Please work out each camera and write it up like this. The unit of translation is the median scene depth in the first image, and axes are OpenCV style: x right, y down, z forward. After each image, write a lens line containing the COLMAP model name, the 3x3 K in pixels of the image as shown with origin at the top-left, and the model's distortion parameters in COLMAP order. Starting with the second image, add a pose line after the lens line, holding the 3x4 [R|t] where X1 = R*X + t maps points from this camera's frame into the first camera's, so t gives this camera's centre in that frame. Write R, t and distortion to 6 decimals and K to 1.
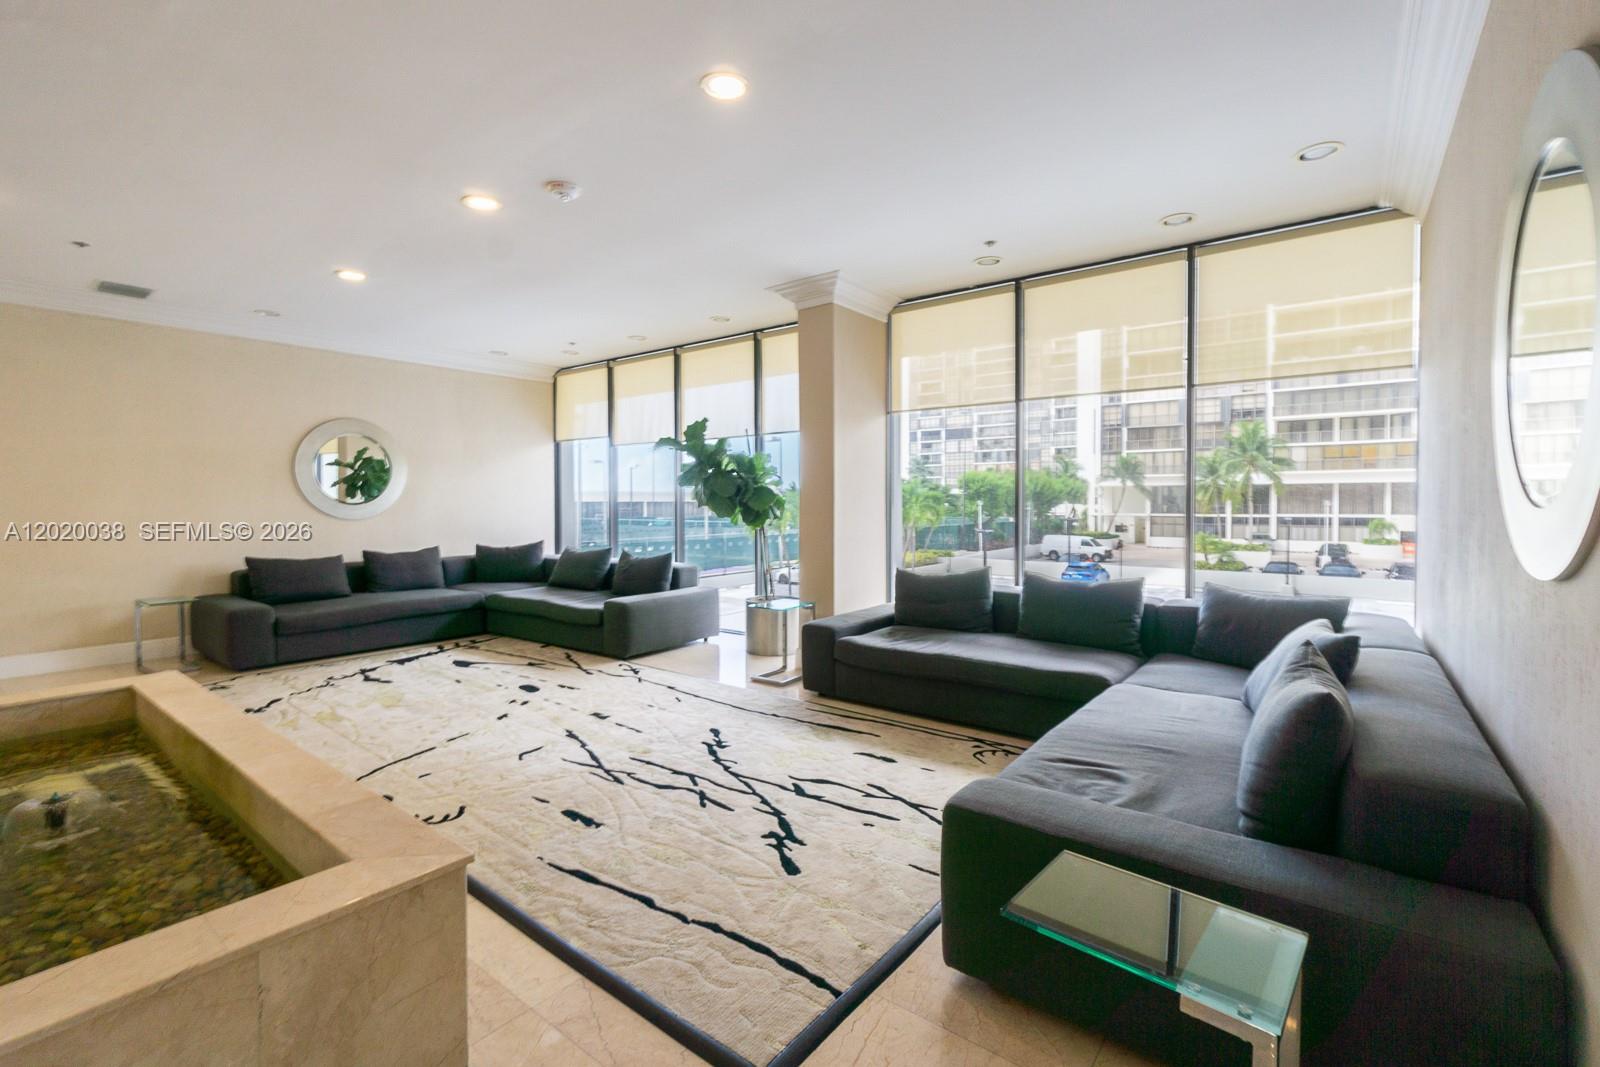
lens RADIAL K [[698.7, 0, 791.8], [0, 698.7, 499.9], [0, 0, 1]] dist [0.001041, 0.000054]
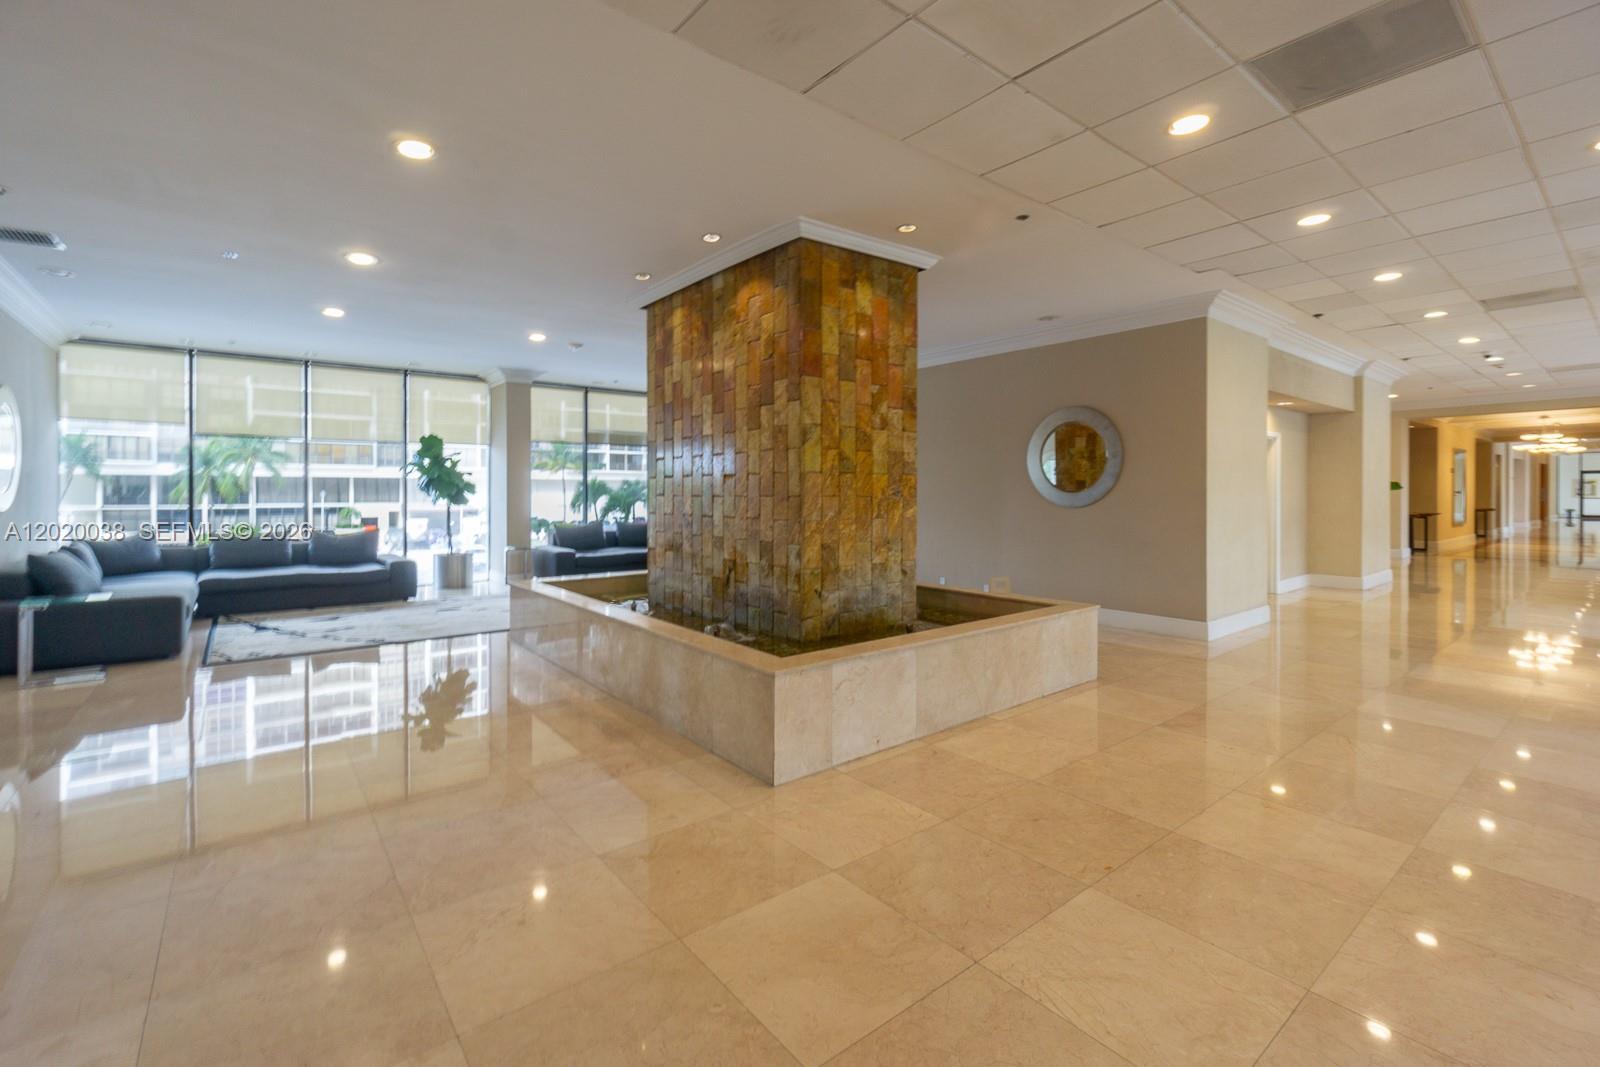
lens RADIAL K [[698.7, 0, 791.8], [0, 698.7, 499.9], [0, 0, 1]] dist [0.001041, 0.000054]
pose [[0.223986, -0.010103, 0.974540, -0.146761], [-0.003718, 0.999930, 0.011221, -0.001244], [-0.974585, -0.006137, 0.223933, -0.003528]]
